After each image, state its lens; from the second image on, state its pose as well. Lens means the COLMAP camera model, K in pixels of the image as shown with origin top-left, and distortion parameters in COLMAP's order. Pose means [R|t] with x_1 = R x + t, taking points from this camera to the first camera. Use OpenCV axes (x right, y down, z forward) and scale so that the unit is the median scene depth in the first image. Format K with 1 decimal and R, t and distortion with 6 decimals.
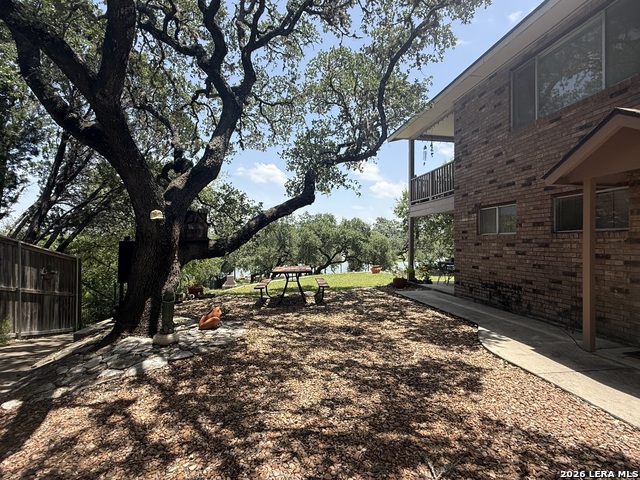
lens RADIAL K [[333.8, 0, 319.5], [0, 333.8, 241.2], [0, 0, 1]] dist [0.002438, 0.000409]
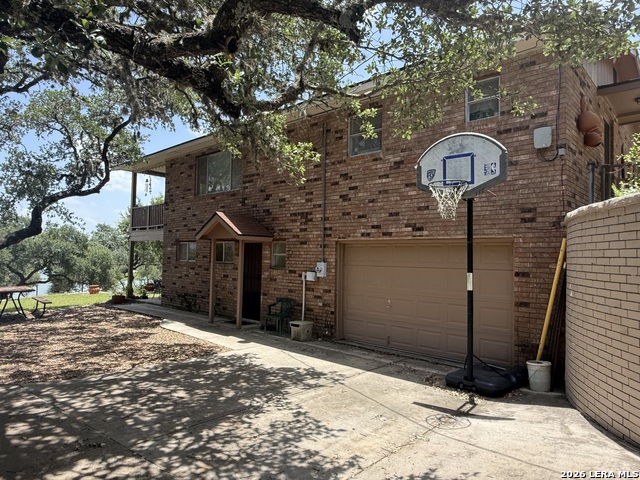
lens RADIAL K [[432.6, 0, 319.5], [0, 432.6, 239.8], [0, 0, 1]] dist [0.007038, 0.003830]
pose [[0.798077, 0.038047, 0.601353, -0.108017], [-0.019814, 0.999122, -0.036917, -0.037339], [-0.602230, 0.017548, 0.798130, -0.599492]]
